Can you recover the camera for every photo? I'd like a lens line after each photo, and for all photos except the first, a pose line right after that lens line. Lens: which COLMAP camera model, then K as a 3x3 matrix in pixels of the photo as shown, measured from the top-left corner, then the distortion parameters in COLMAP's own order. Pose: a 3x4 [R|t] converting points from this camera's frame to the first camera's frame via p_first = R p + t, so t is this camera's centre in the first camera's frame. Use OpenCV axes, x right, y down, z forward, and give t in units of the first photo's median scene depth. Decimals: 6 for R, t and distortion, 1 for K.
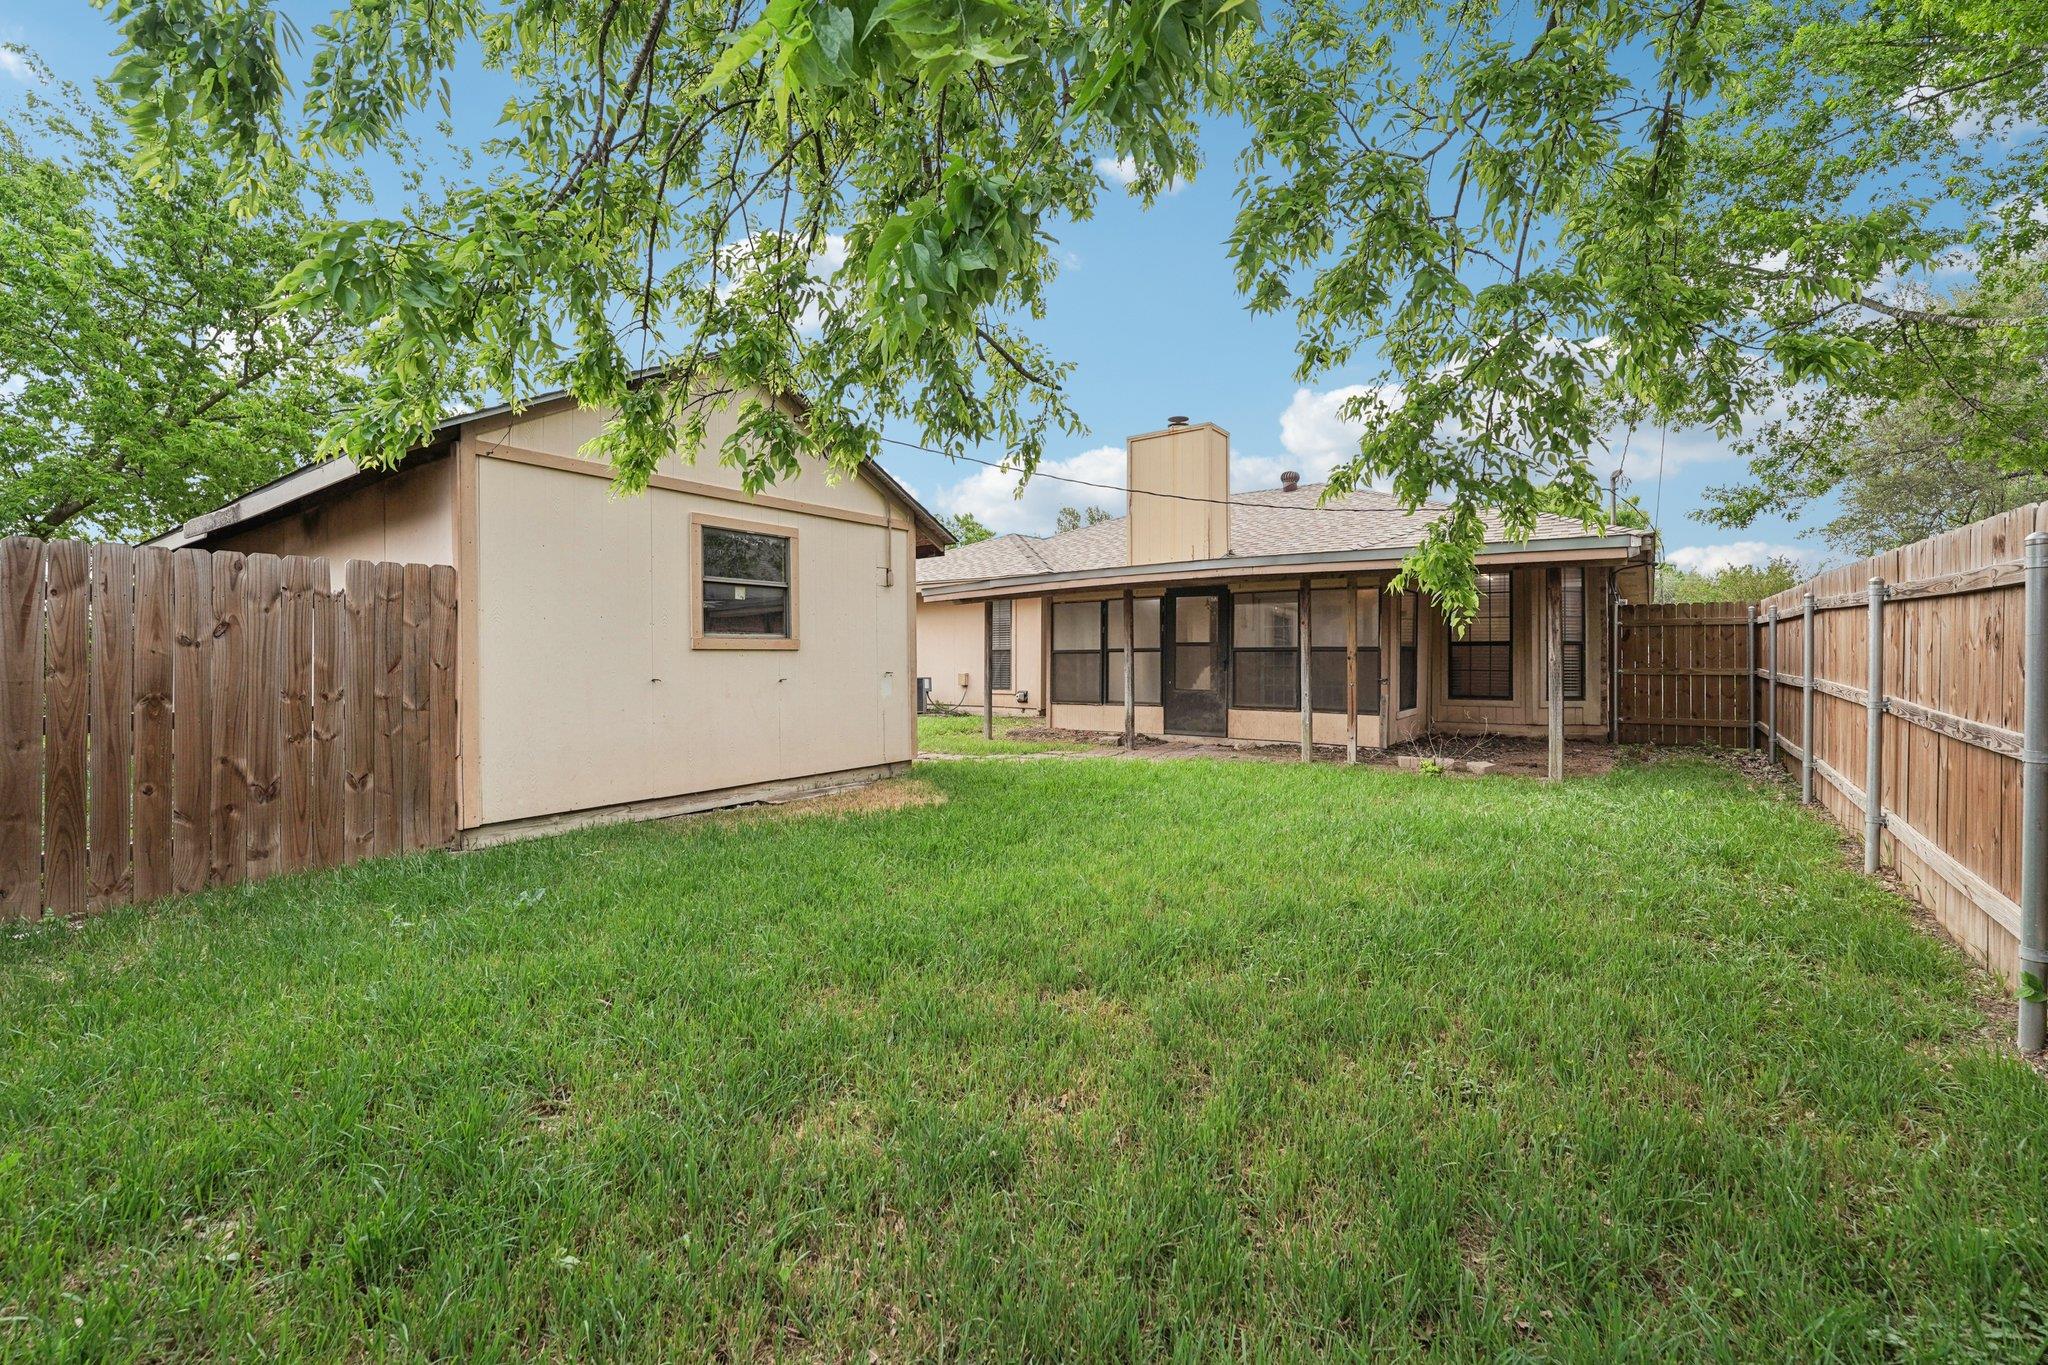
lens RADIAL K [[823.7, 0, 1027.5], [0, 823.7, 666.8], [0, 0, 1]] dist [0.001440, 0.000149]
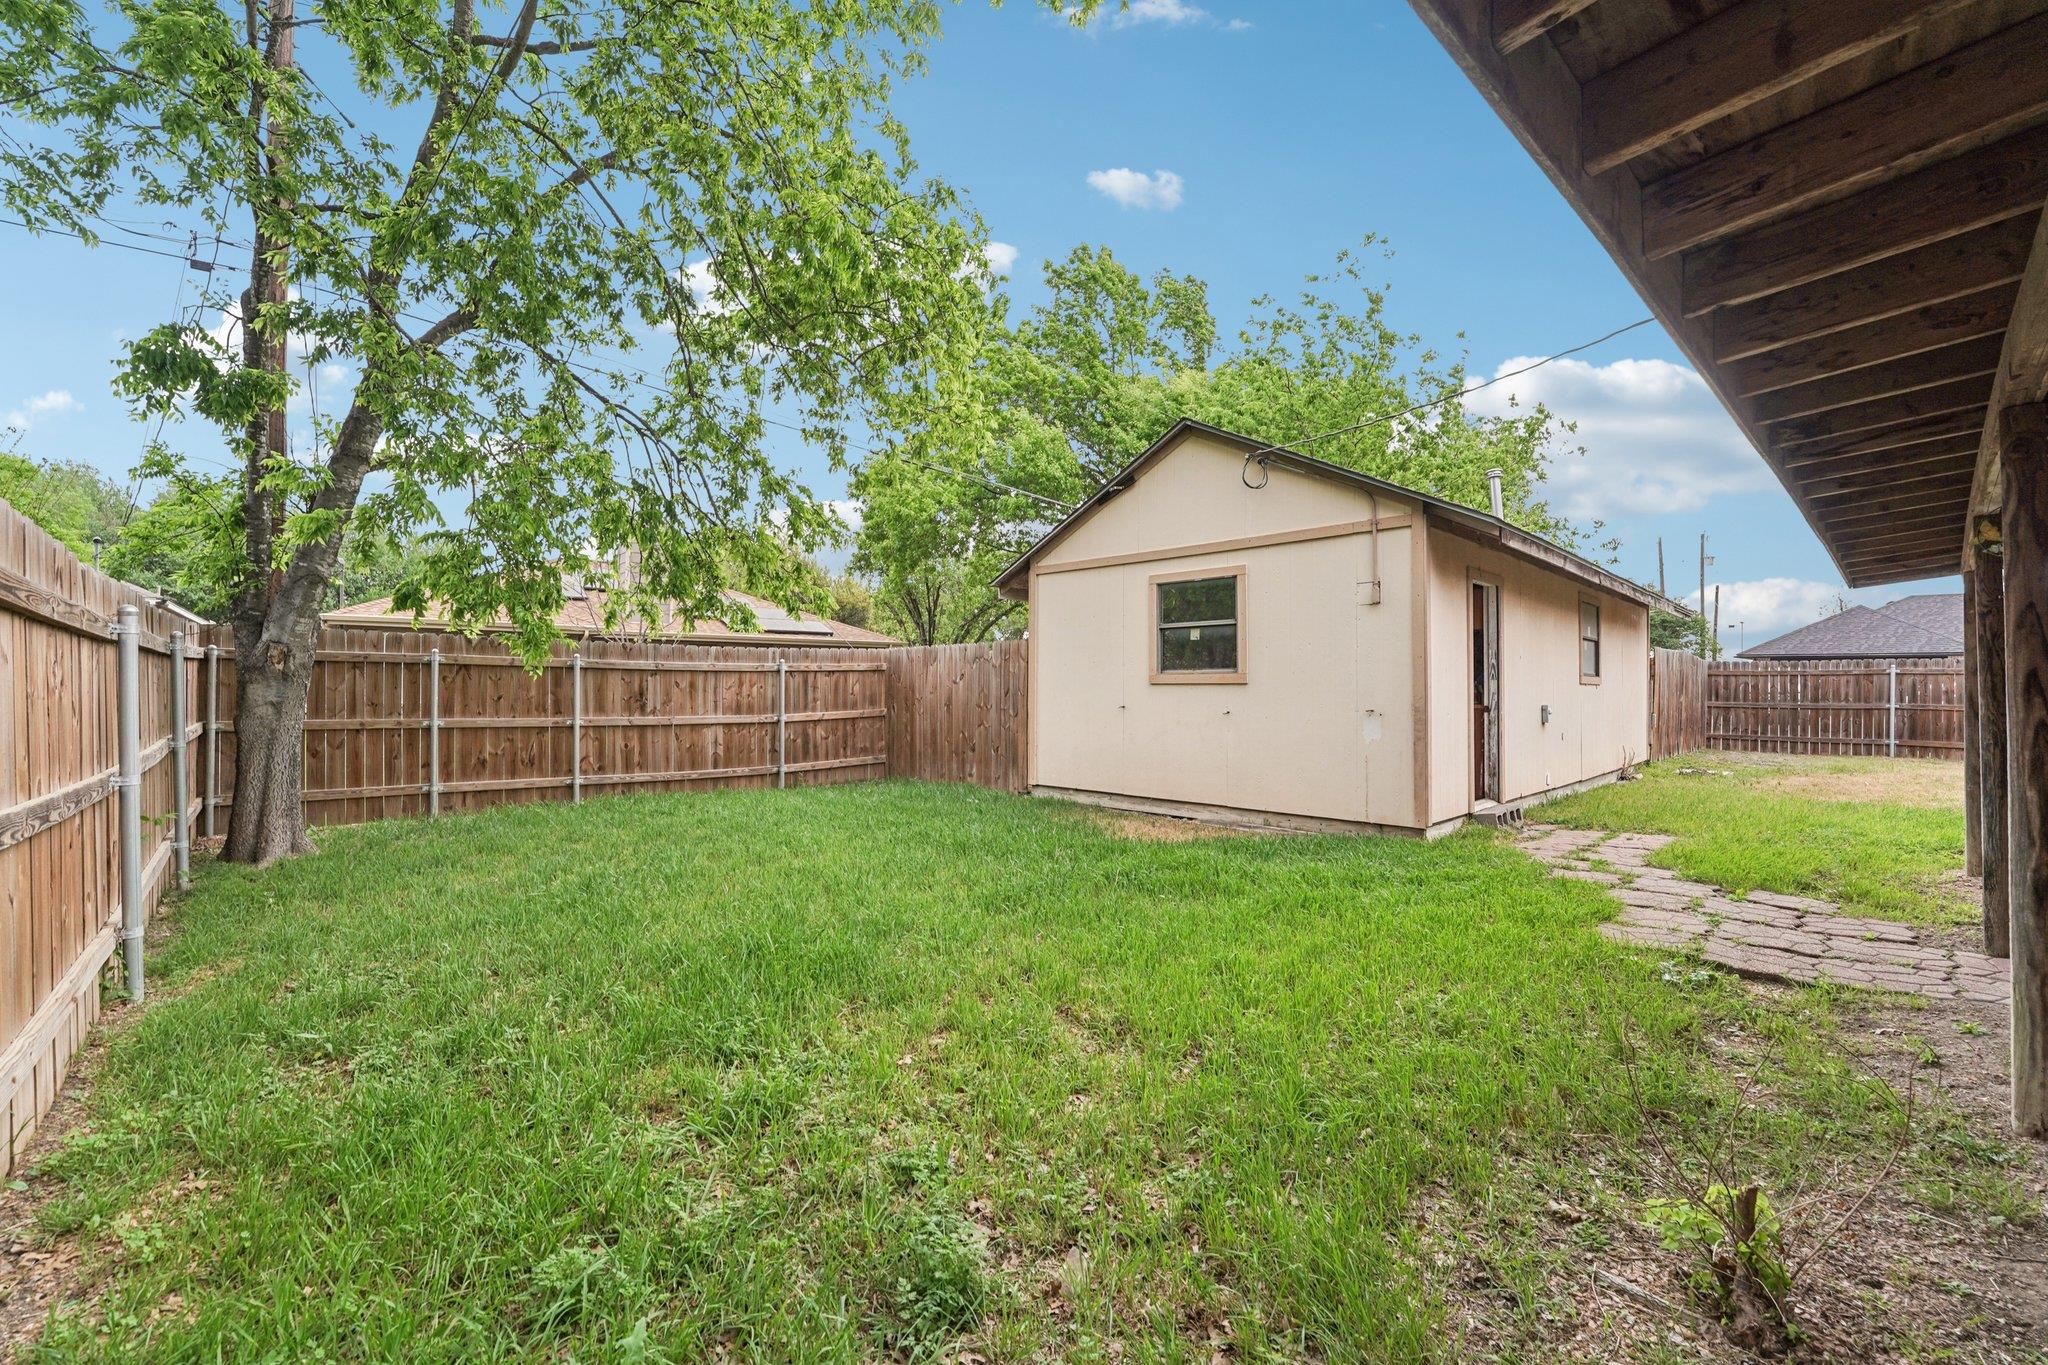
lens RADIAL K [[823.7, 0, 1024.8], [0, 823.7, 679.4], [0, 0, 1]] dist [0.001440, 0.000149]
pose [[-0.152104, 0.001972, -0.988362, 0.846644], [-0.006955, 0.999971, 0.003065, -0.029684], [0.988340, 0.007340, -0.152086, 0.973895]]
